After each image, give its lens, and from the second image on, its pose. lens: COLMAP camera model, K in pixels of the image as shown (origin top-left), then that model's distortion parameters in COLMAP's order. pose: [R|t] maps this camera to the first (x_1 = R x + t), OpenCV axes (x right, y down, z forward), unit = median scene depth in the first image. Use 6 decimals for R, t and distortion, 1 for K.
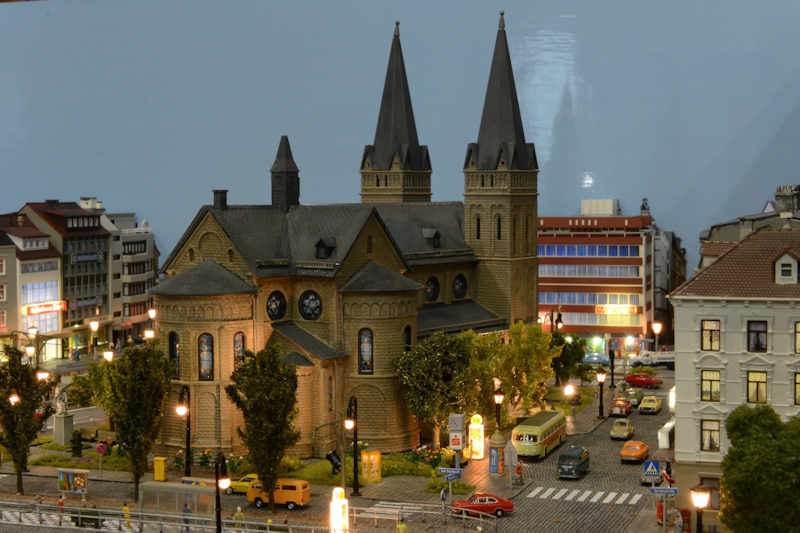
lens RADIAL K [[1438.3, 0, 399.9], [0, 1438.3, 265.9], [0, 0, 1]] dist [0.061484, 0.000000]
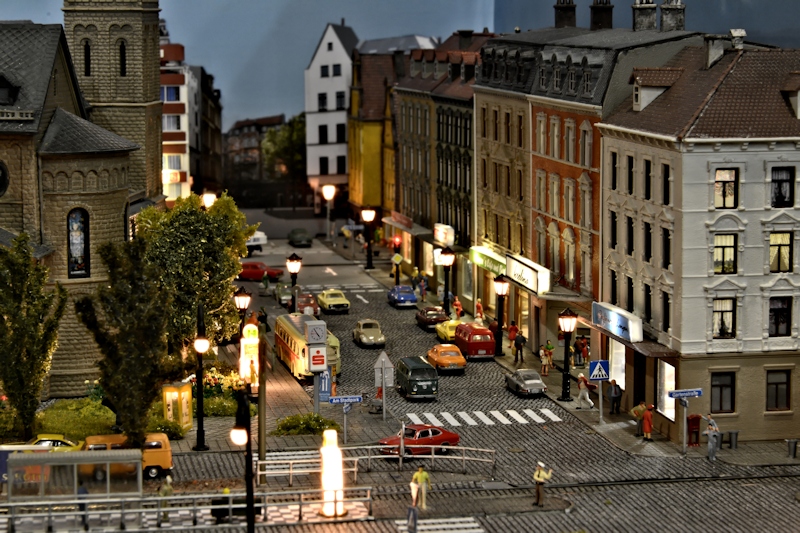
lens RADIAL K [[2036.9, 0, 399.9], [0, 2036.9, 266.7], [0, 0, 1]] dist [0.061803, 0.000000]
pose [[0.866818, -0.058297, 0.495205, -0.373324], [0.024267, 0.996897, 0.074879, 0.003150], [-0.498034, -0.052890, 0.865543, 0.111213]]
